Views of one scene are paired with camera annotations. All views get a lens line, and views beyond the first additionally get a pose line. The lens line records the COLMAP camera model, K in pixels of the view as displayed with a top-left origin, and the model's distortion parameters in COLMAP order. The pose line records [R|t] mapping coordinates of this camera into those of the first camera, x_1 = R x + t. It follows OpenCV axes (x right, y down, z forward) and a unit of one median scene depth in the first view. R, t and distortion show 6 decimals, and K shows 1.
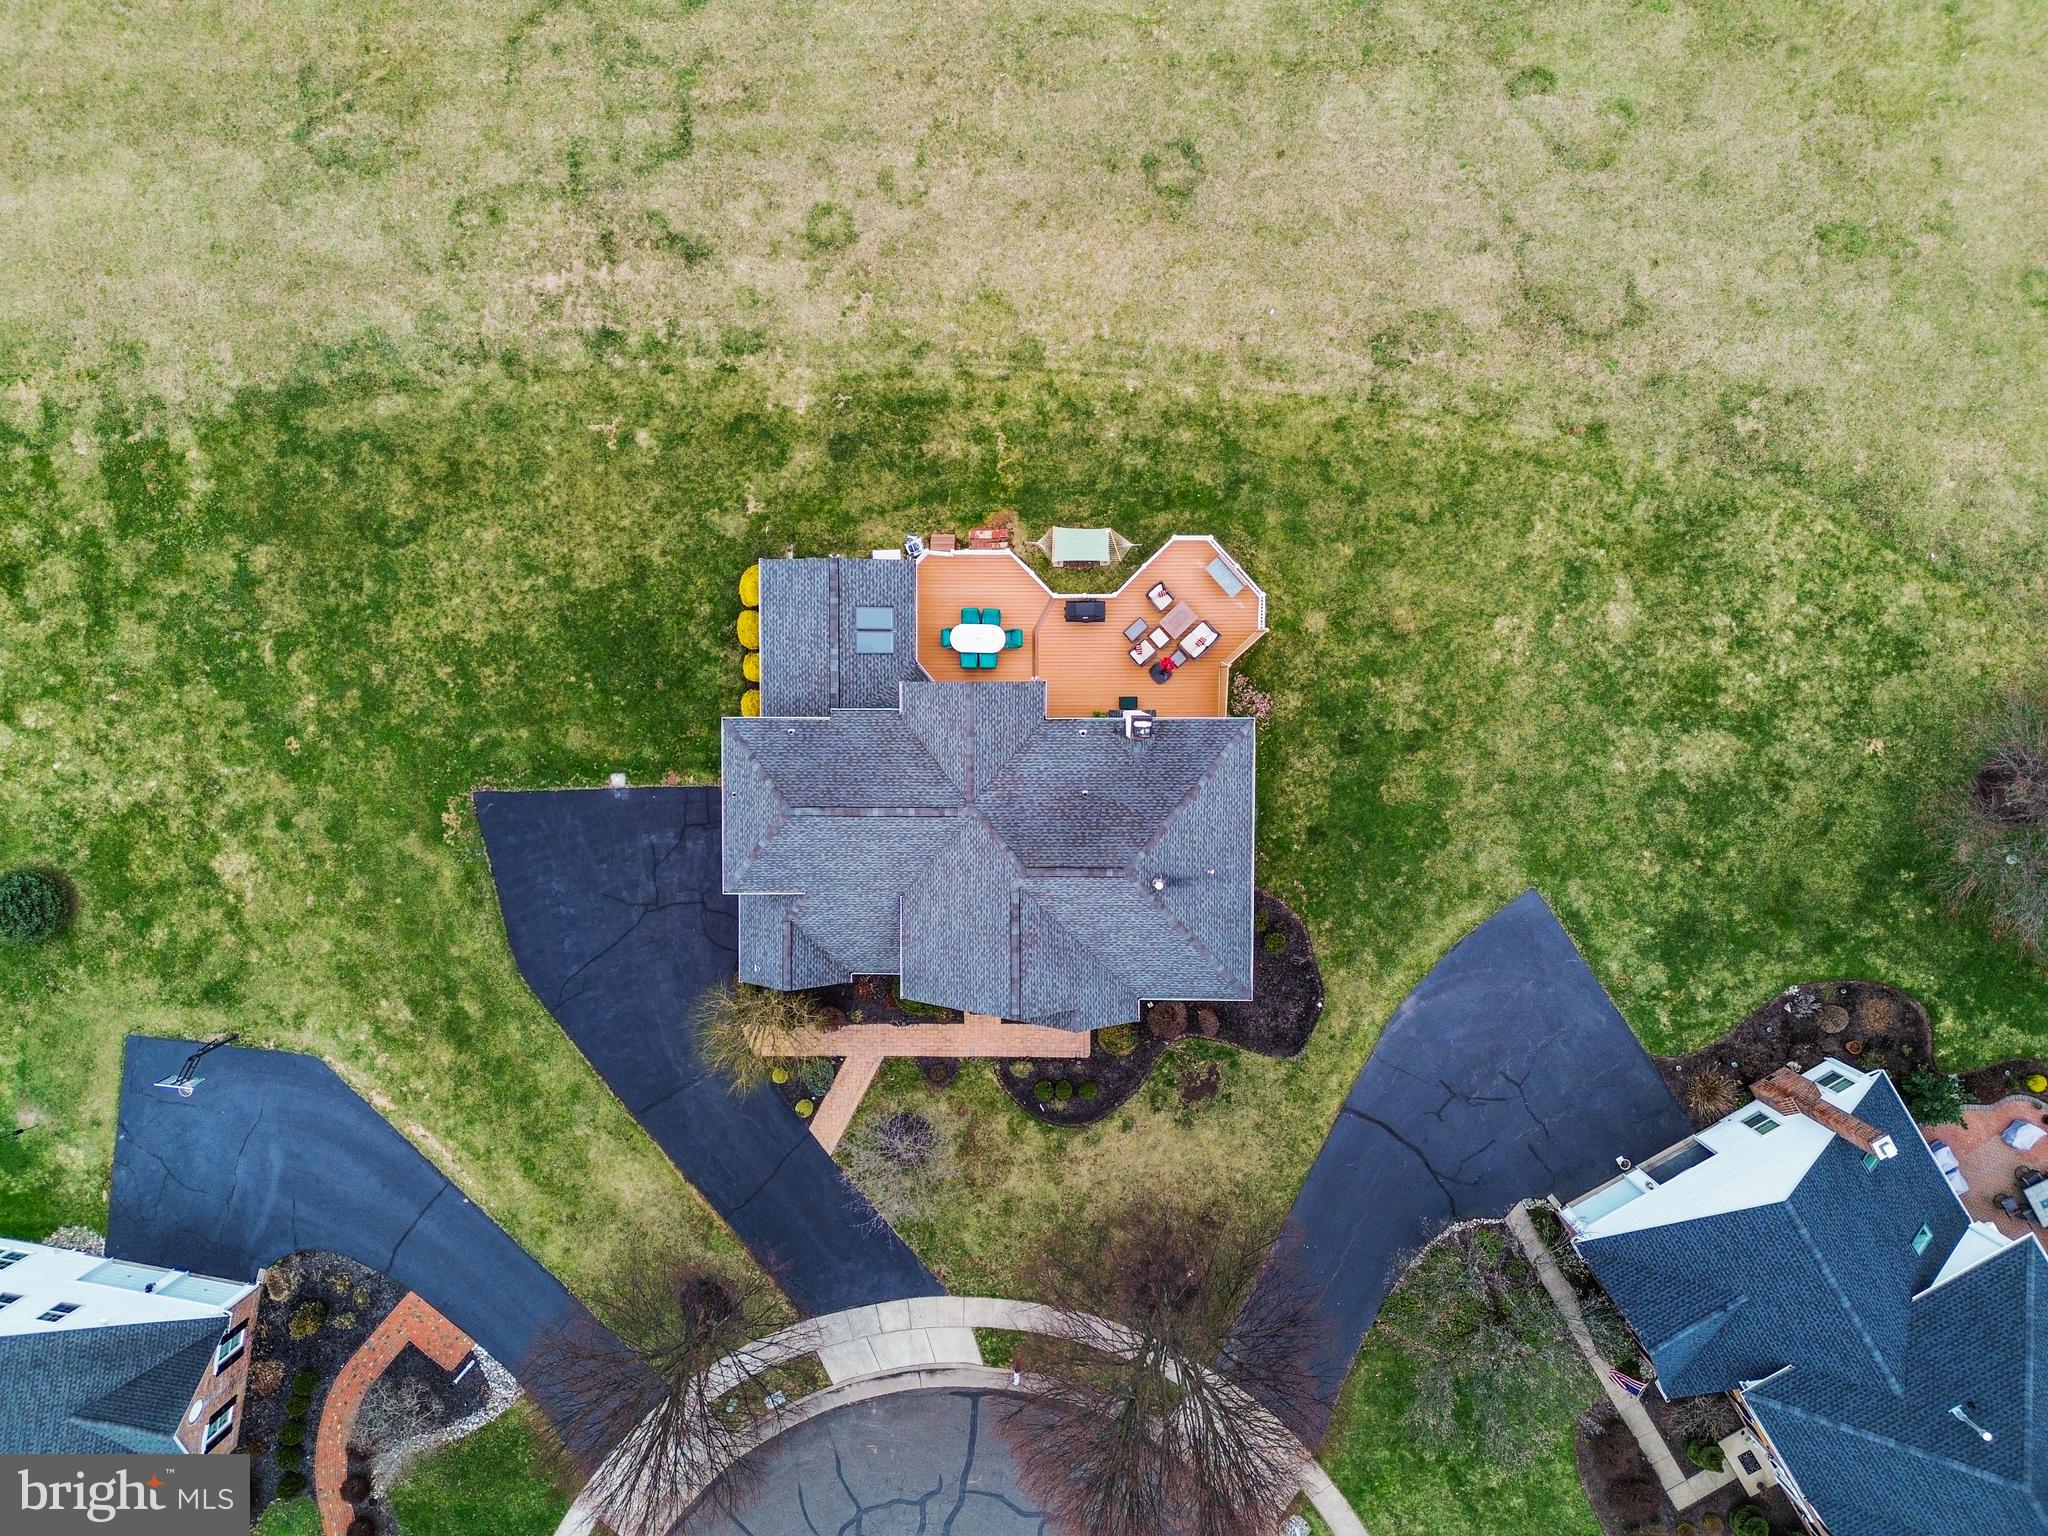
lens RADIAL K [[1435.0, 0, 1023.1], [0, 1435.0, 769.9], [0, 0, 1]] dist [0.090691, -0.094680]
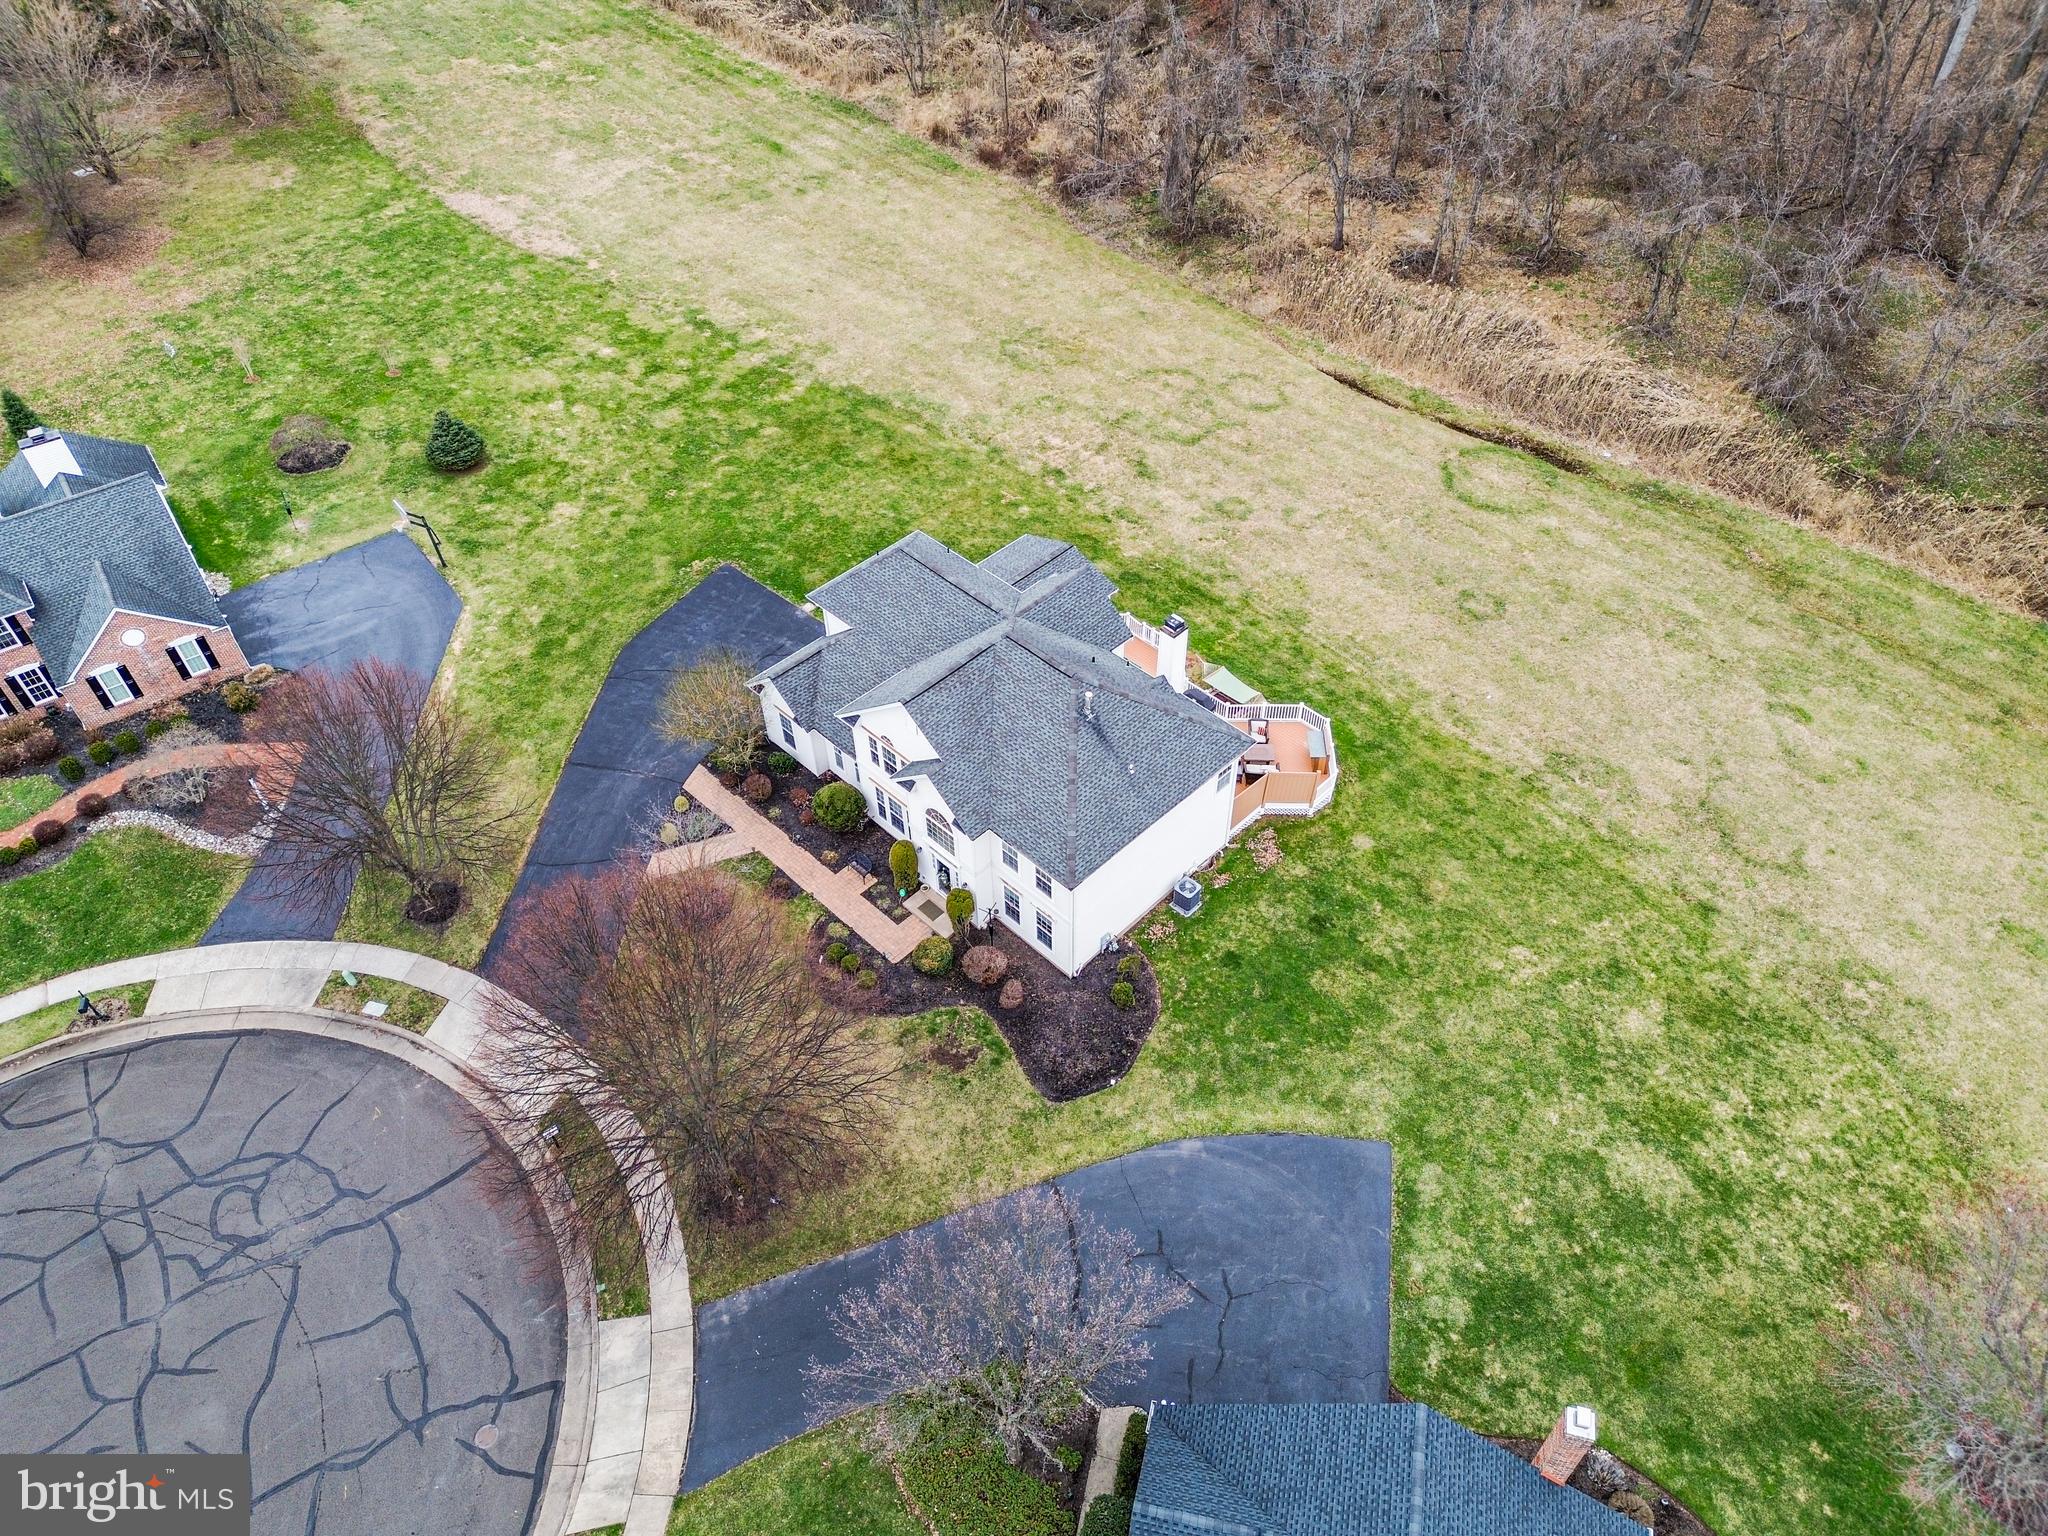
lens RADIAL K [[1435.0, 0, 1023.1], [0, 1435.0, 769.9], [0, 0, 1]] dist [0.090691, -0.094680]
pose [[0.707076, 0.516403, -0.483085, 0.492665], [-0.705972, 0.476296, -0.524162, 0.571089], [-0.040587, 0.711667, 0.701343, 0.249611]]
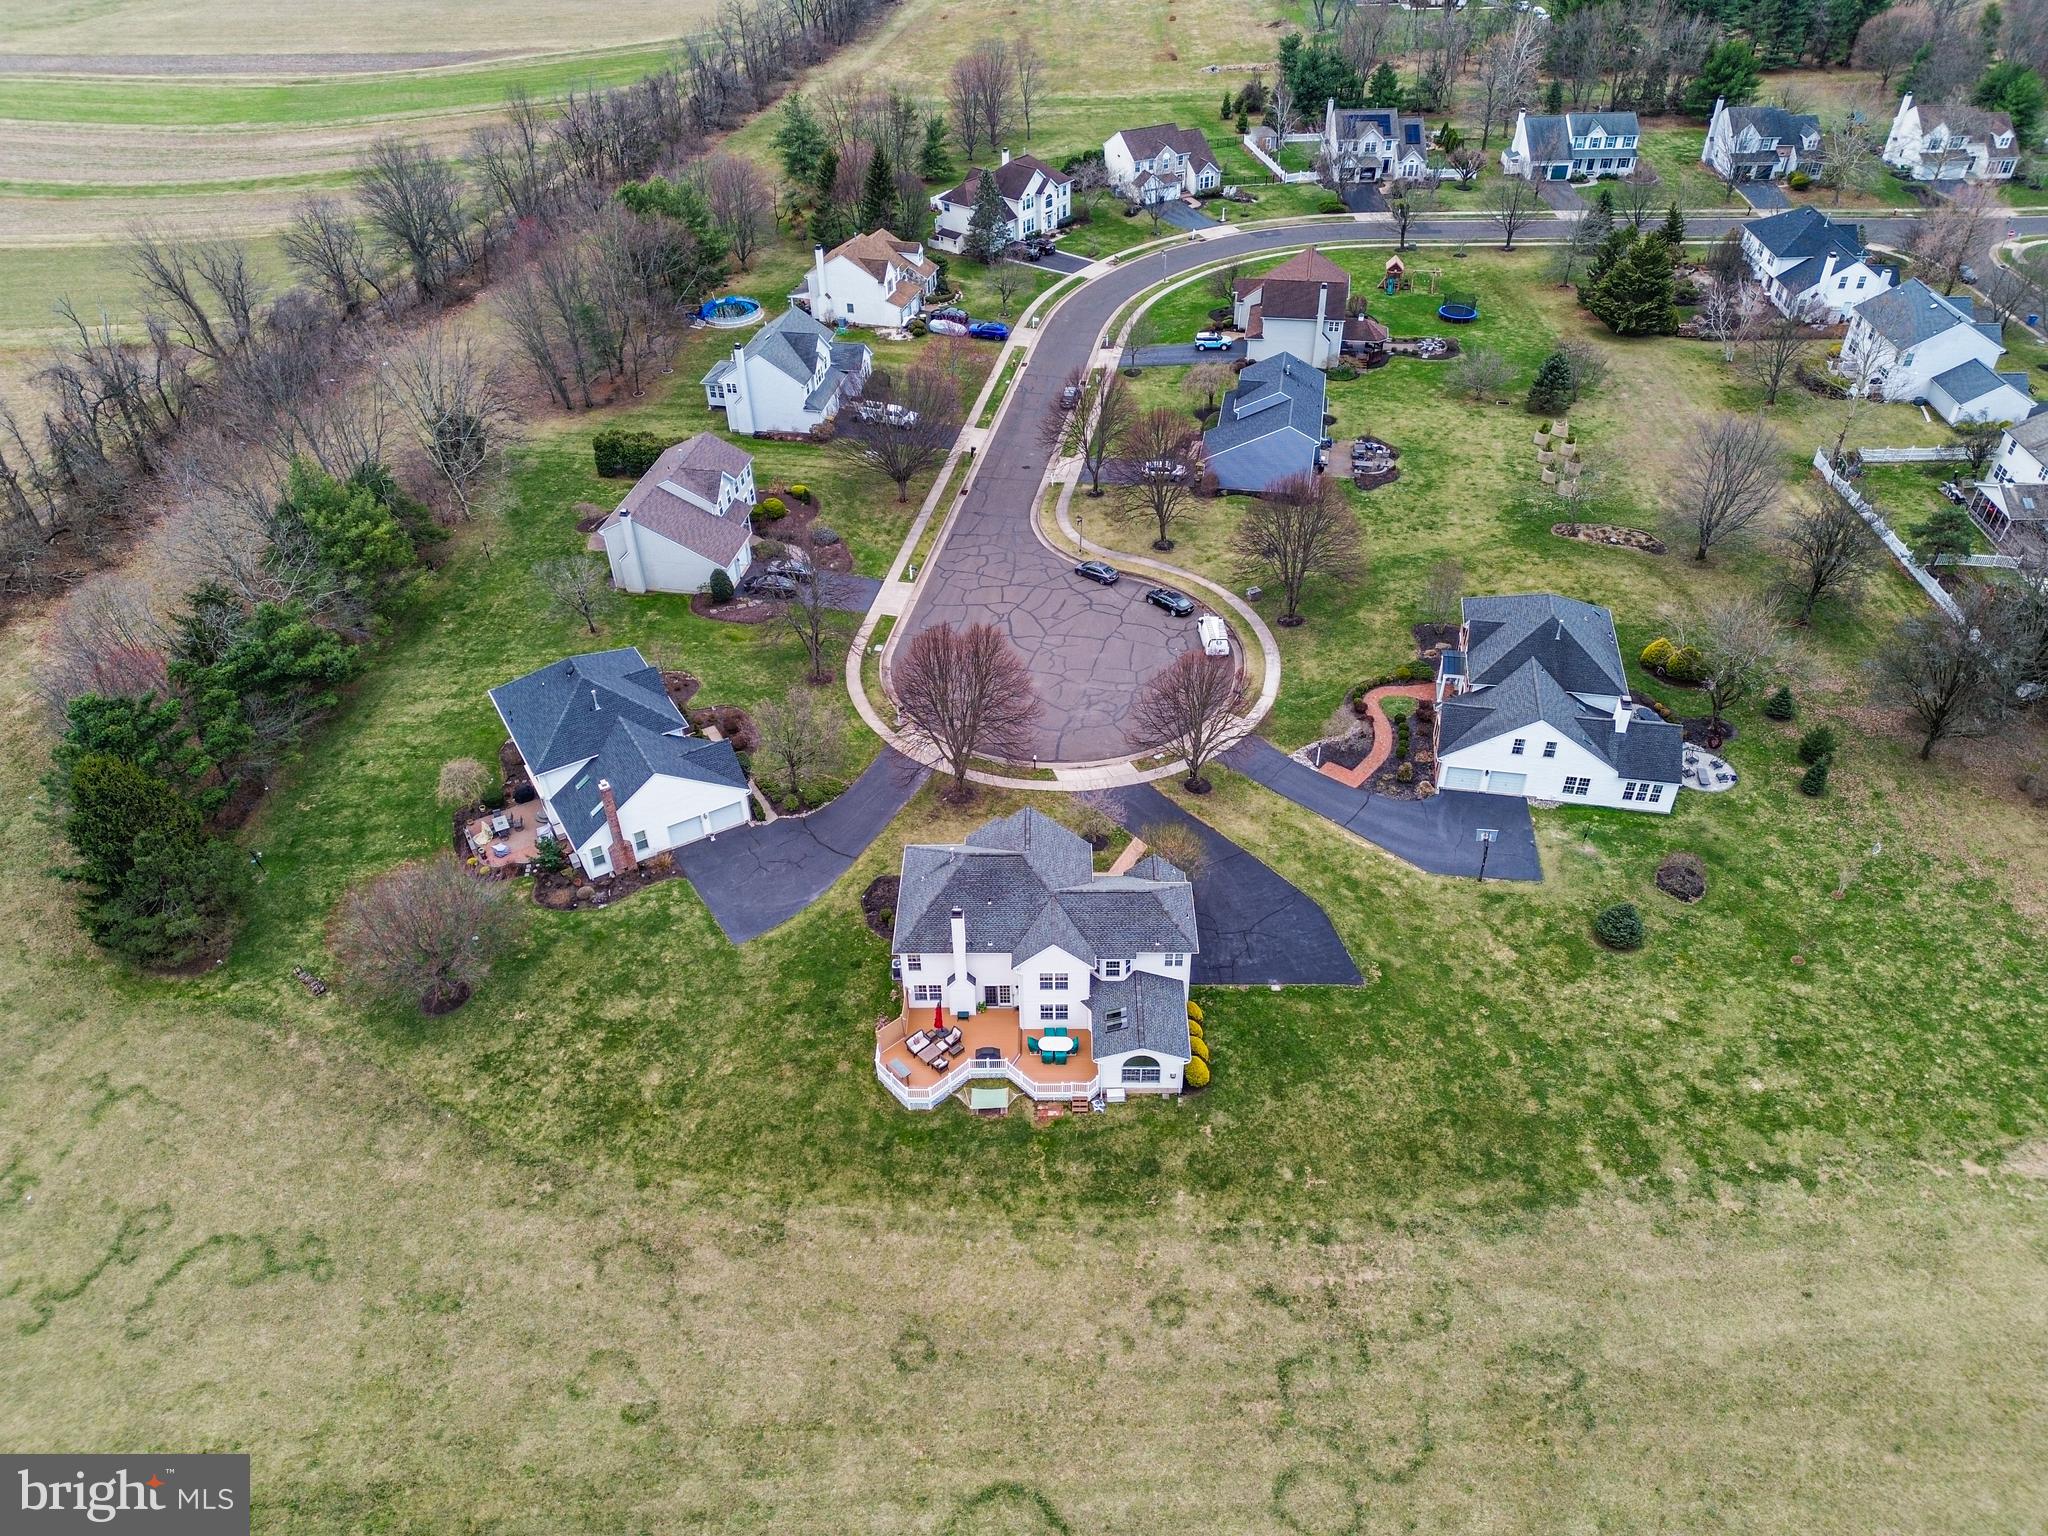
lens RADIAL K [[1440.6, 0, 1023.1], [0, 1440.6, 759.9], [0, 0, 1]] dist [0.087232, -0.092468]
pose [[-0.998981, 0.025973, 0.036913, -0.060958], [0.010258, -0.665784, 0.746074, -1.045270], [0.043953, 0.745693, 0.664839, -0.295828]]
